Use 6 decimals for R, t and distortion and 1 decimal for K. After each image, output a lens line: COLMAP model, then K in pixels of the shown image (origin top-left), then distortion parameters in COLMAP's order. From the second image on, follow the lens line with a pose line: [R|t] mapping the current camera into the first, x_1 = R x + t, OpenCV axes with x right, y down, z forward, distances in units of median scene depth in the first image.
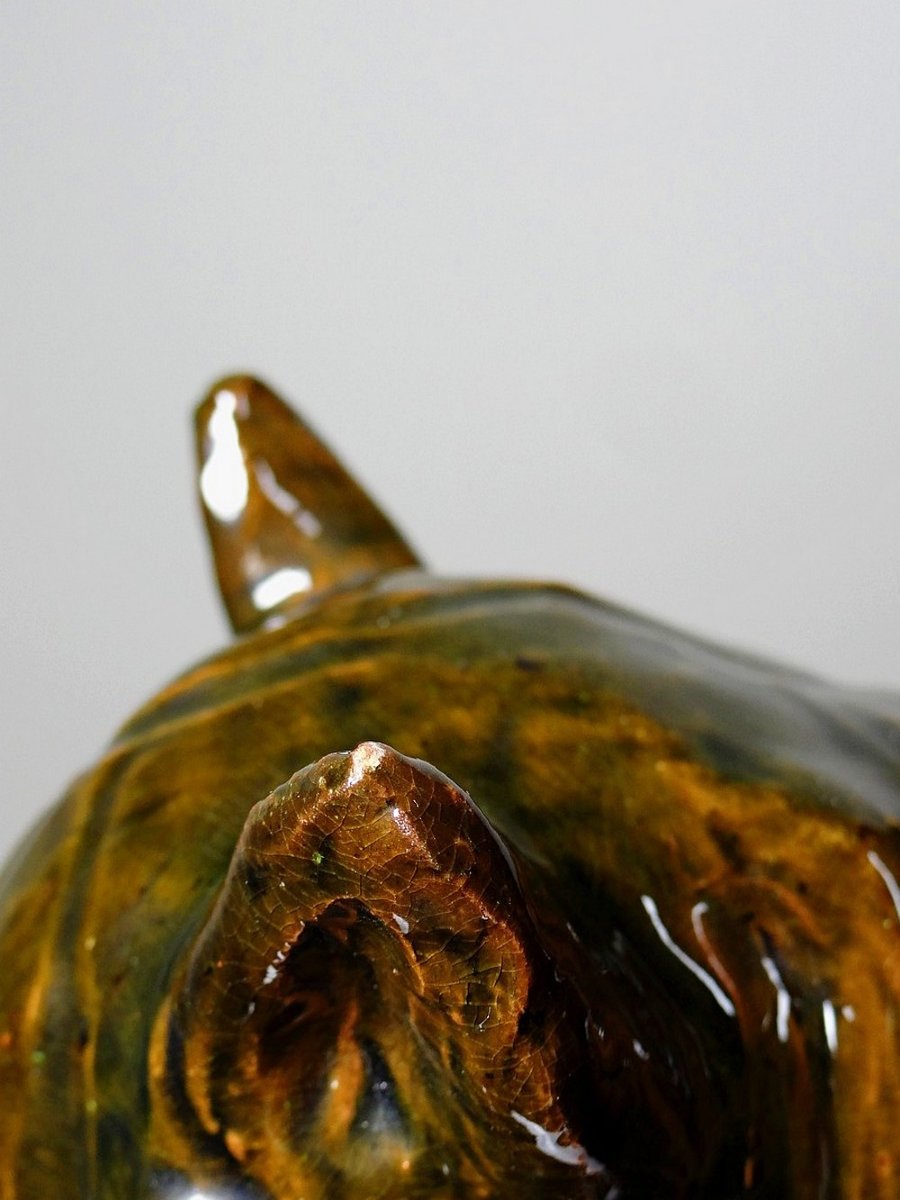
lens RADIAL K [[1724.6, 0, 450.0], [0, 1724.6, 600.0], [0, 0, 1]] dist [-0.033987, -0.132266]
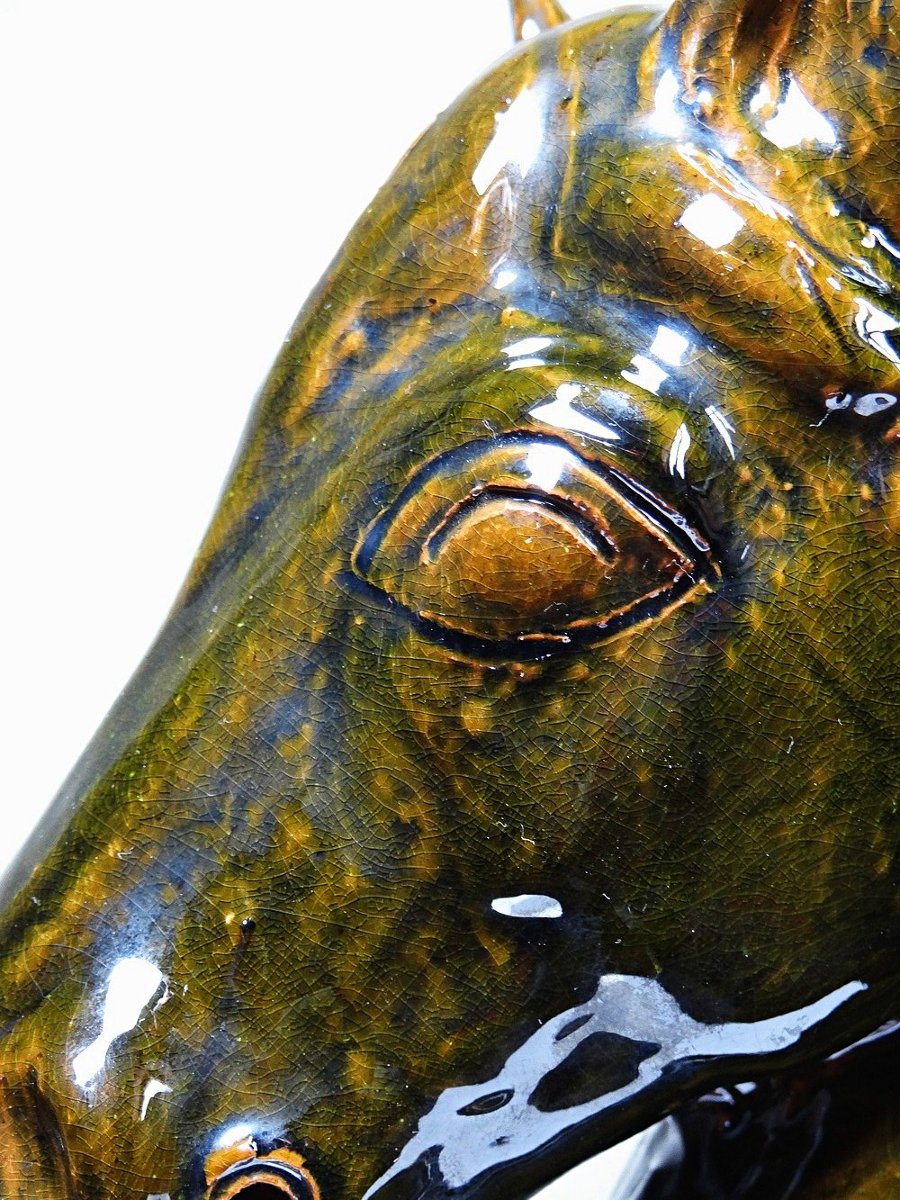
lens RADIAL K [[1724.6, 0, 450.0], [0, 1724.6, 600.0], [0, 0, 1]] dist [-0.033987, -0.132266]
pose [[0.964117, 0.159843, 0.211962, -0.597563], [-0.053973, 0.899764, -0.433025, 1.387299], [-0.259932, 0.406047, 0.876106, -0.097241]]
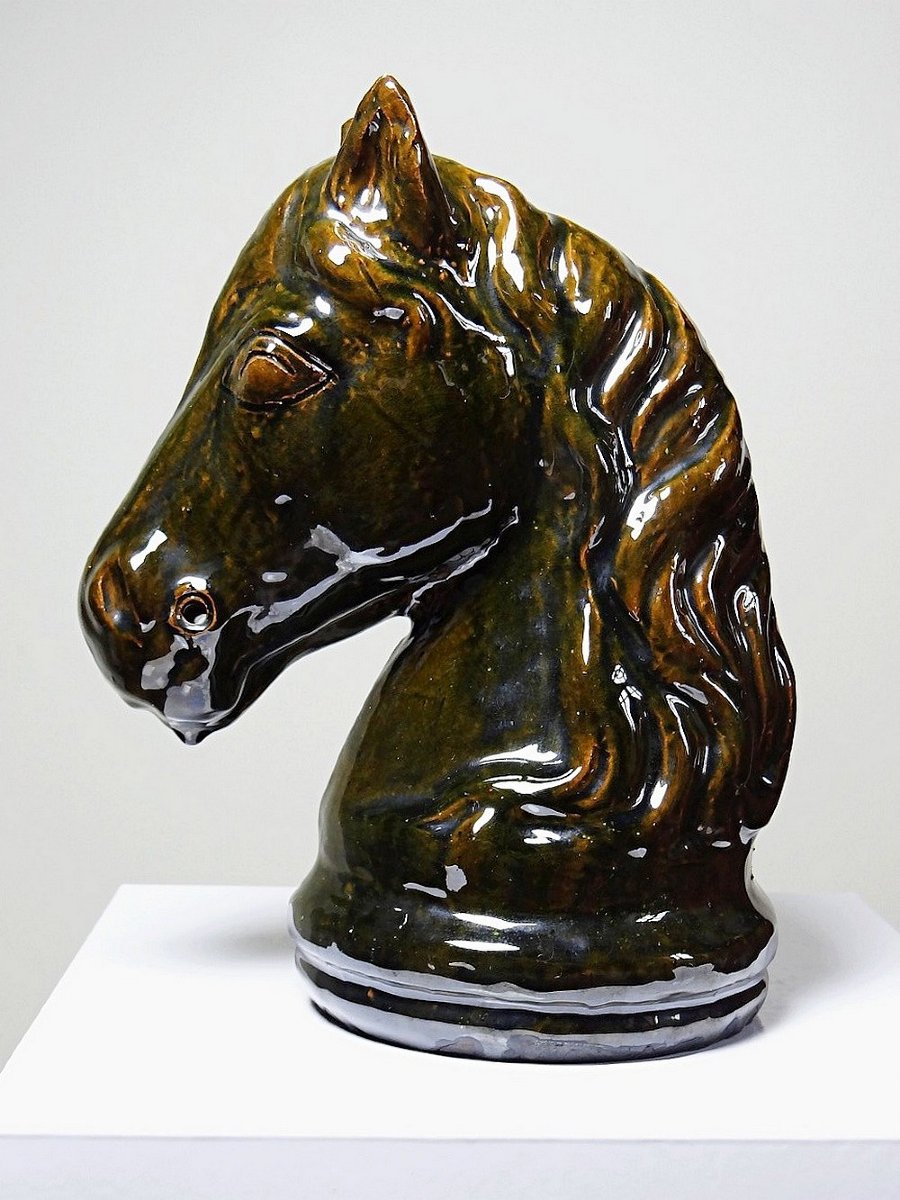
lens RADIAL K [[1997.1, 0, 450.0], [0, 1997.1, 600.0], [0, 0, 1]] dist [-0.025920, -0.057724]
pose [[0.990412, 0.129632, -0.047742, 0.486427], [-0.138124, 0.923419, -0.358078, 2.865848], [-0.002332, 0.361239, 0.932470, -3.108016]]
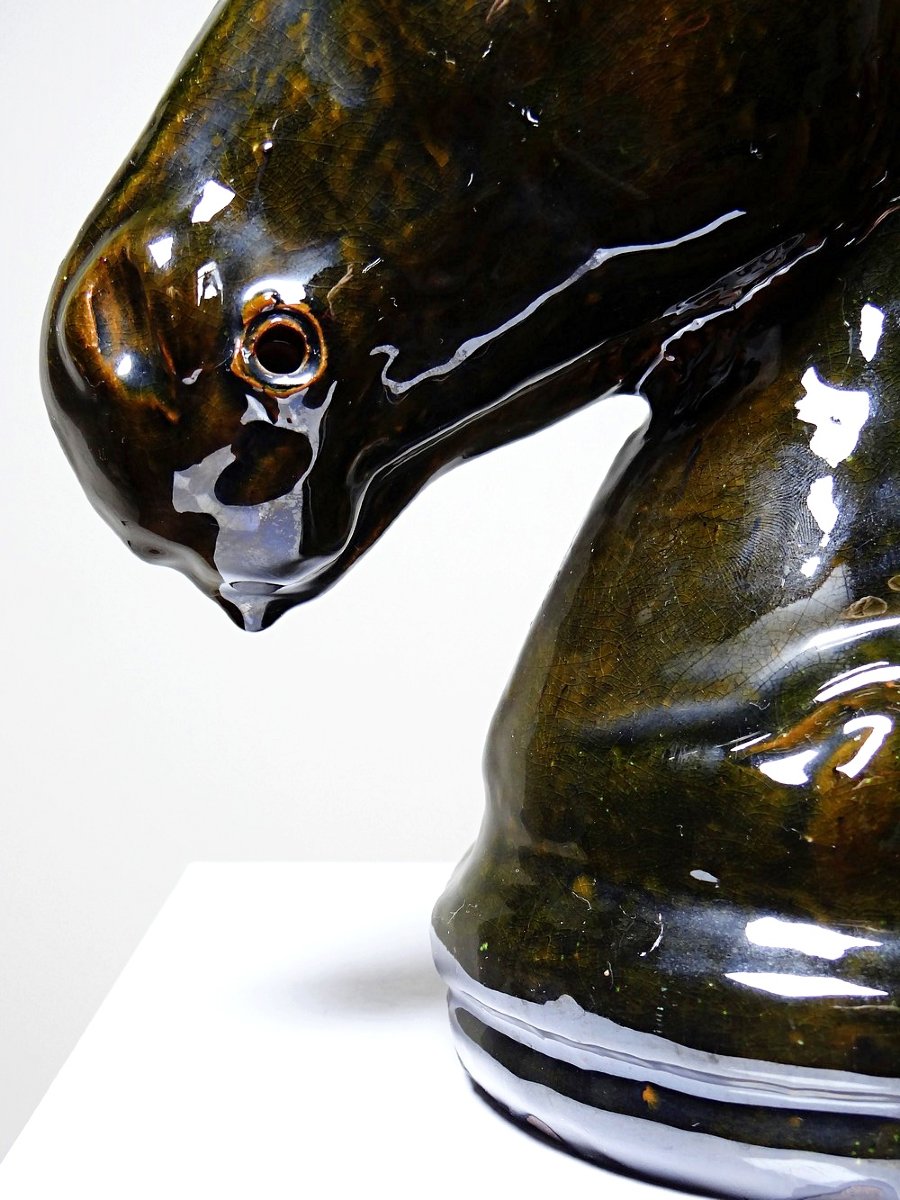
lens RADIAL K [[1766.7, 0, 454.7], [0, 1766.7, 625.4], [0, 0, 1]] dist [-0.010871, -0.071943]
pose [[0.992781, 0.114061, 0.037097, -0.190206], [-0.092725, 0.926050, -0.365833, 2.326834], [-0.076081, 0.359752, 0.929941, -0.472090]]
